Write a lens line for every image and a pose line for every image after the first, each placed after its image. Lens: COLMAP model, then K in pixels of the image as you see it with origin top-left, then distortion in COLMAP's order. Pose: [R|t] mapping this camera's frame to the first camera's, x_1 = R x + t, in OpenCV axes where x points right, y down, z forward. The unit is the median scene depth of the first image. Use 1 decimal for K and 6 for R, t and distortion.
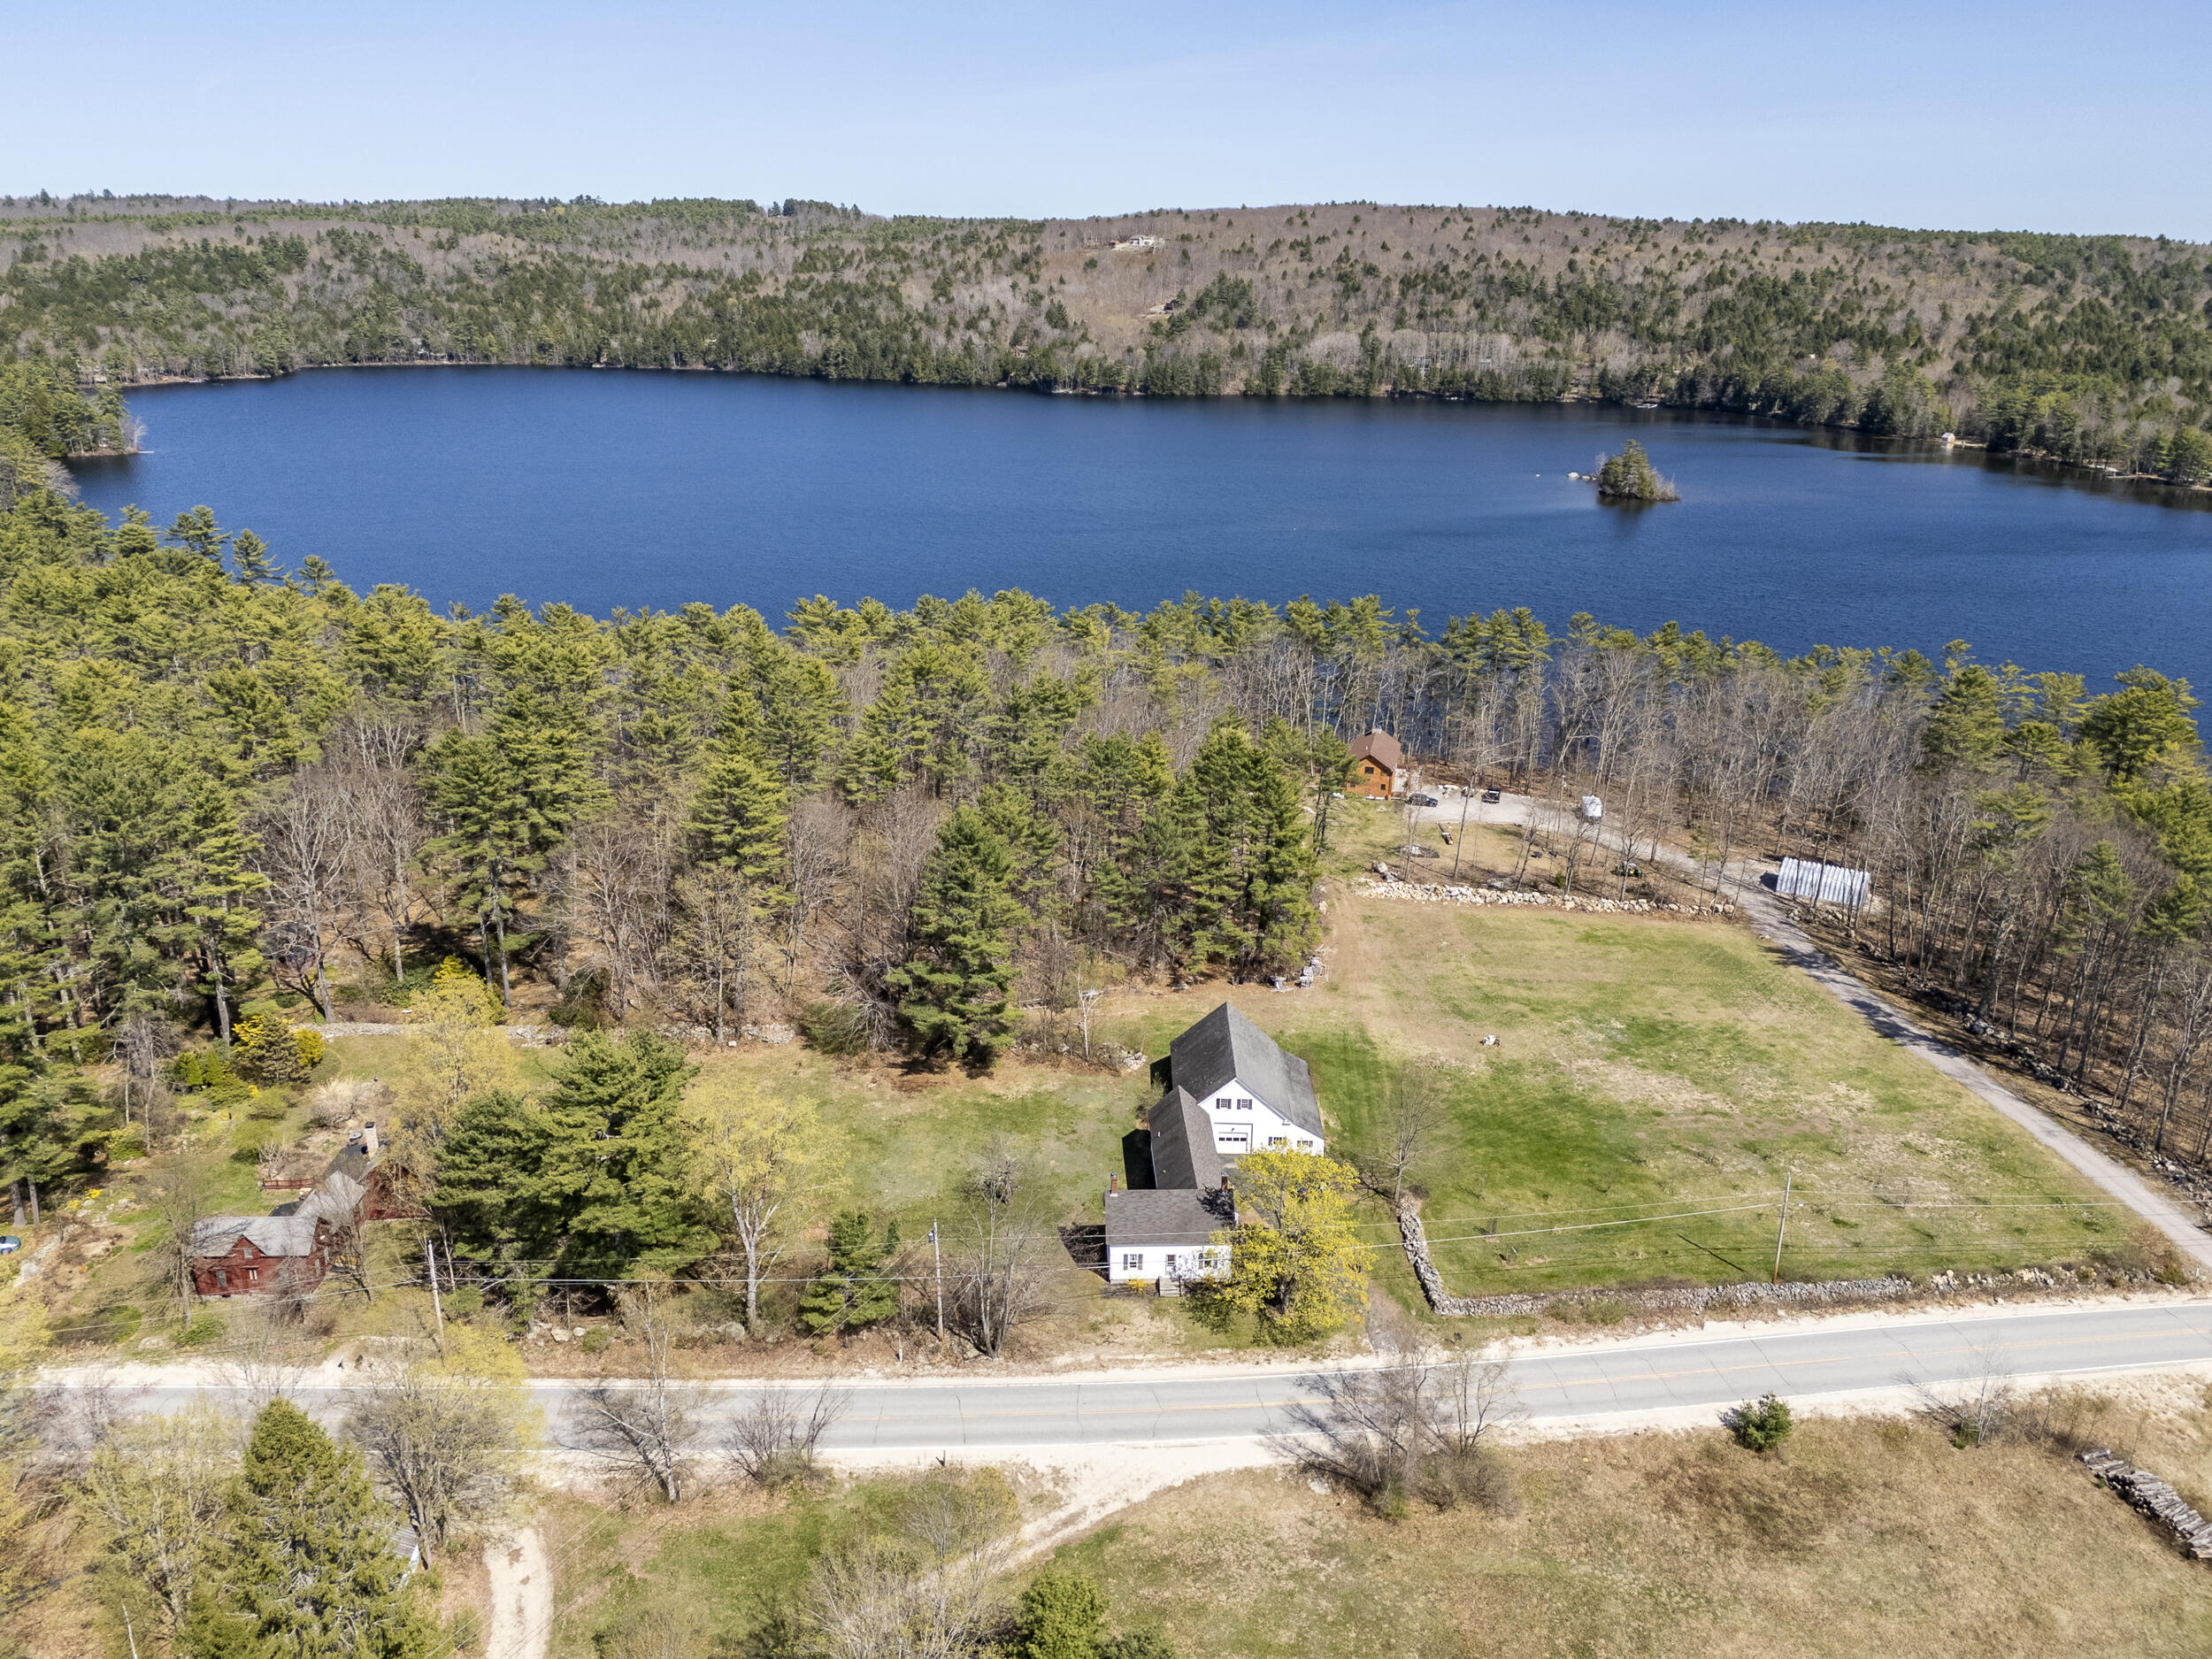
lens RADIAL K [[1612.0, 0, 1104.3], [0, 1612.0, 830.0], [0, 0, 1]] dist [0.071707, -0.063555]
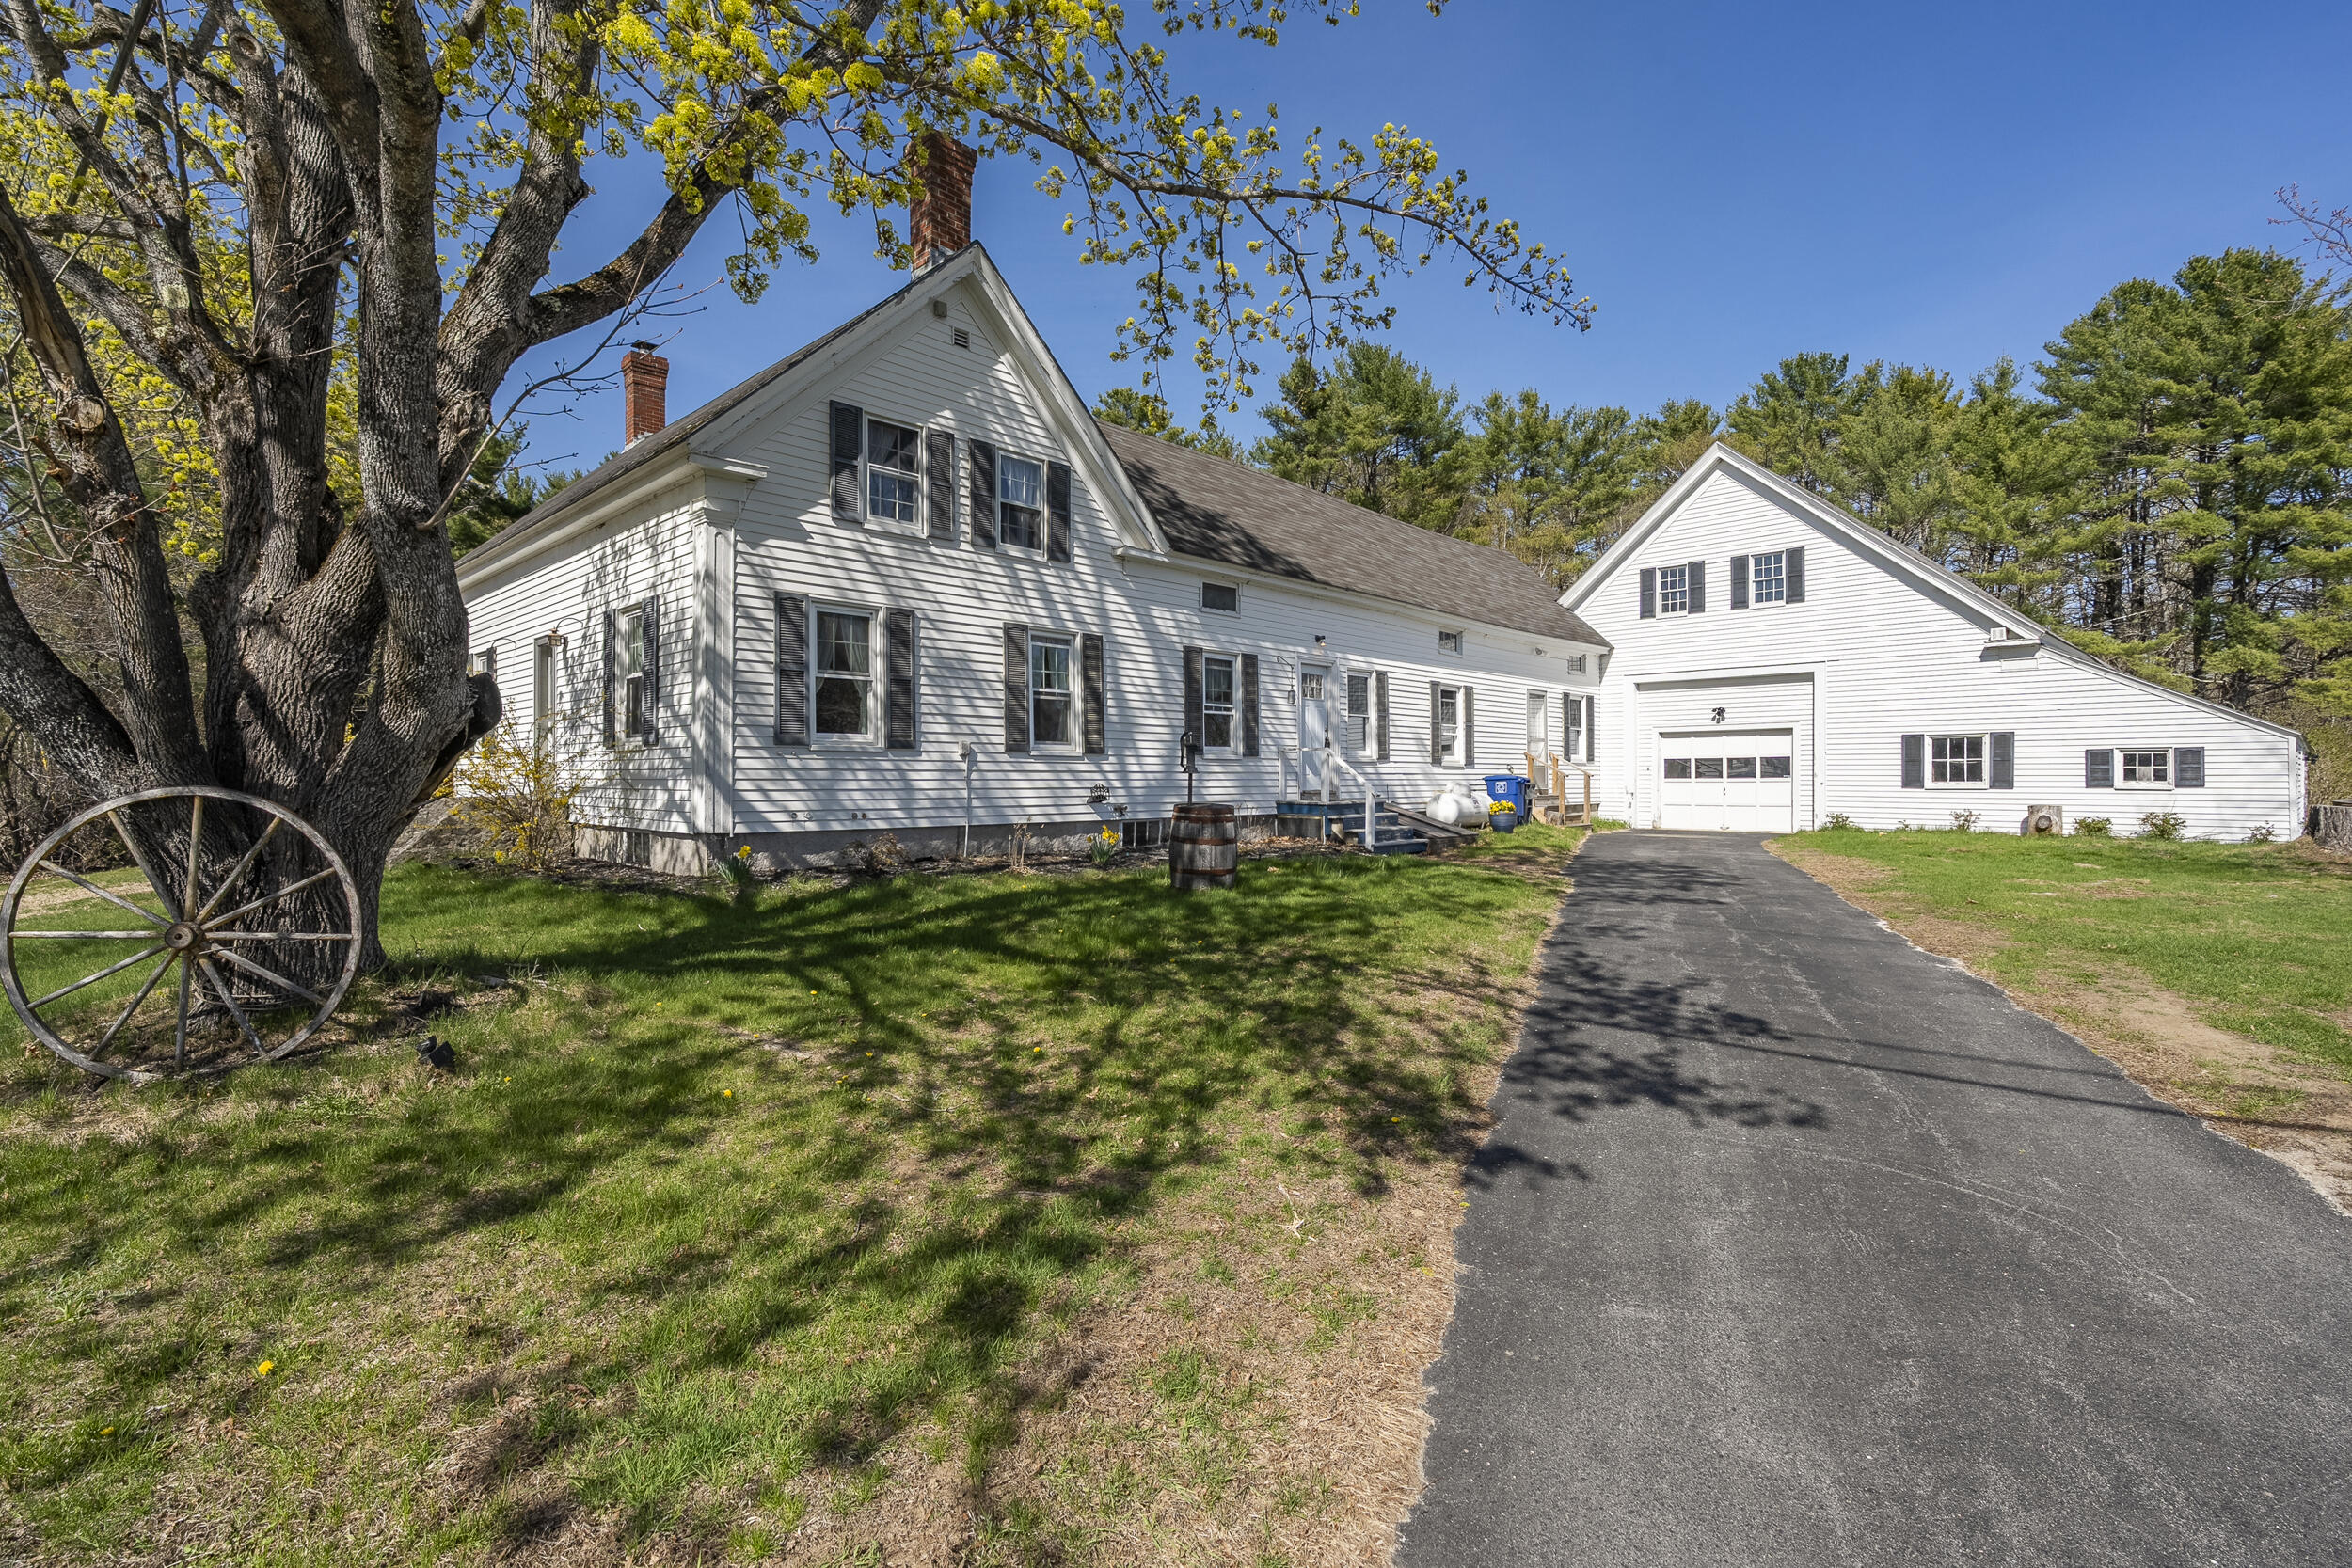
lens RADIAL K [[1052.0, 0, 1176.1], [0, 1052.0, 782.7], [0, 0, 1]] dist [-0.004661, 0.000852]
pose [[0.683714, -0.003687, -0.729741, 0.025972], [-0.230910, 0.947513, -0.221133, 0.046974], [0.692254, 0.319696, 0.646976, 0.163278]]
